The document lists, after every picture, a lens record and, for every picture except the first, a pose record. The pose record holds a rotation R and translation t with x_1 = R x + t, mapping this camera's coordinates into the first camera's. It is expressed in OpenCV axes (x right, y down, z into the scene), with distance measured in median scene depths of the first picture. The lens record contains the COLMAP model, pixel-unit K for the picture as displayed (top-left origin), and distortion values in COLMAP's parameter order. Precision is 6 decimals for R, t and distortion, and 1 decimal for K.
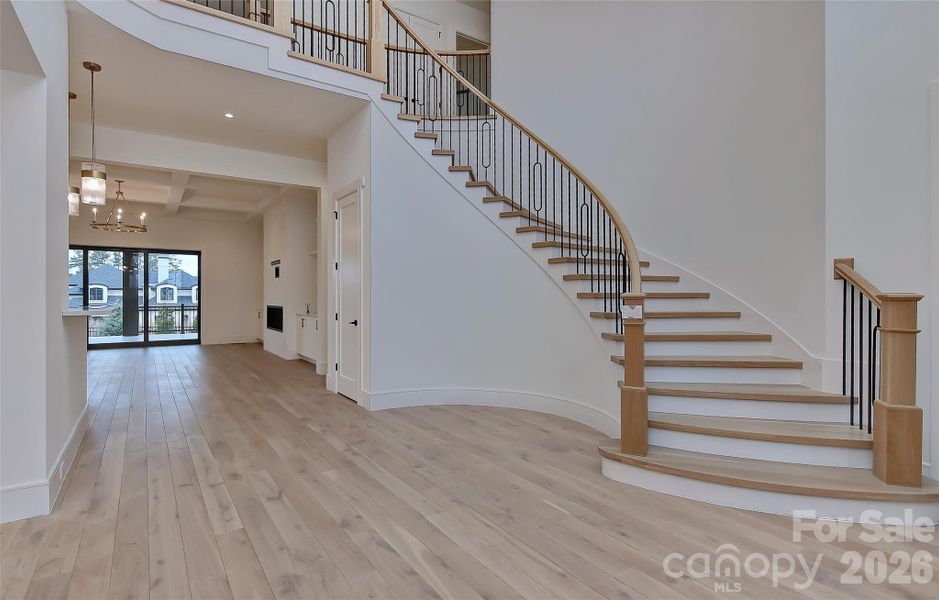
lens RADIAL K [[481.3, 0, 474.2], [0, 481.3, 297.7], [0, 0, 1]] dist [0.002377, 0.000749]
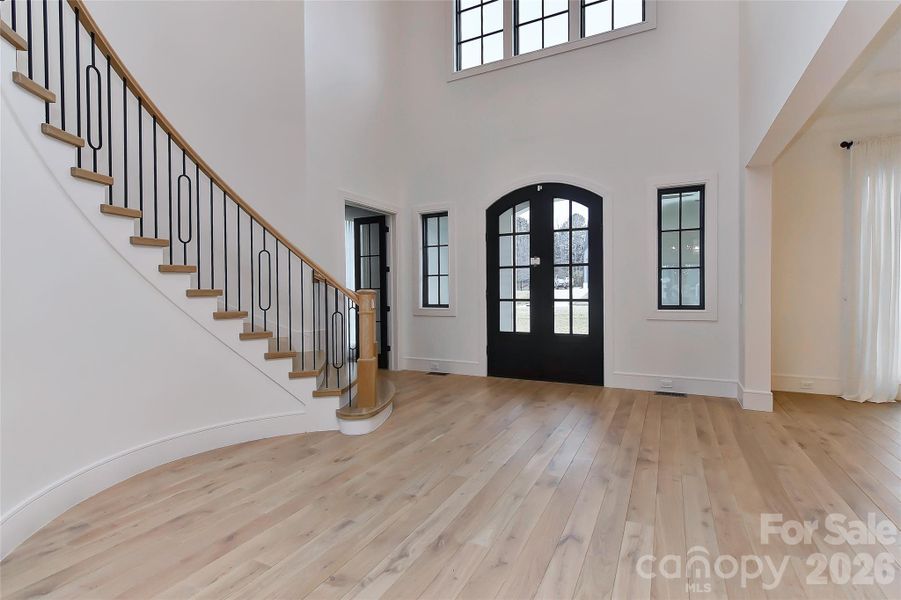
lens RADIAL K [[424.8, 0, 451.5], [0, 424.8, 297.6], [0, 0, 1]] dist [0.008771, -0.002146]
pose [[-0.472638, -0.011483, 0.881182, -0.781314], [0.011281, 0.999754, 0.019078, -0.011512], [-0.881185, 0.018958, -0.472392, 1.246314]]
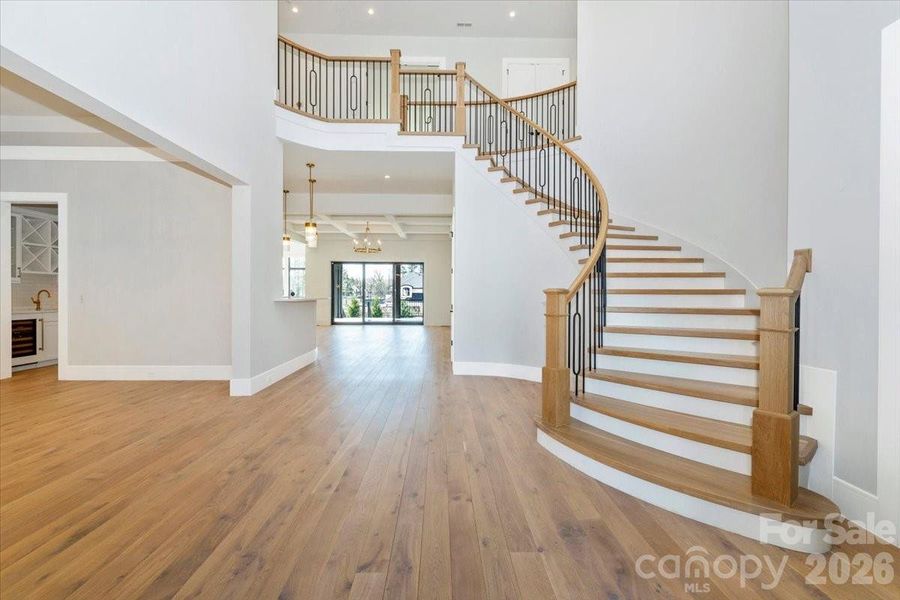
lens RADIAL K [[424.3, 0, 450.7], [0, 424.3, 296.7], [0, 0, 1]] dist [0.008771, -0.002146]
pose [[0.821547, 0.005559, -0.570113, 0.653666], [-0.004062, 0.999984, 0.003898, 0.004058], [0.570126, -0.000887, 0.821557, -0.007507]]
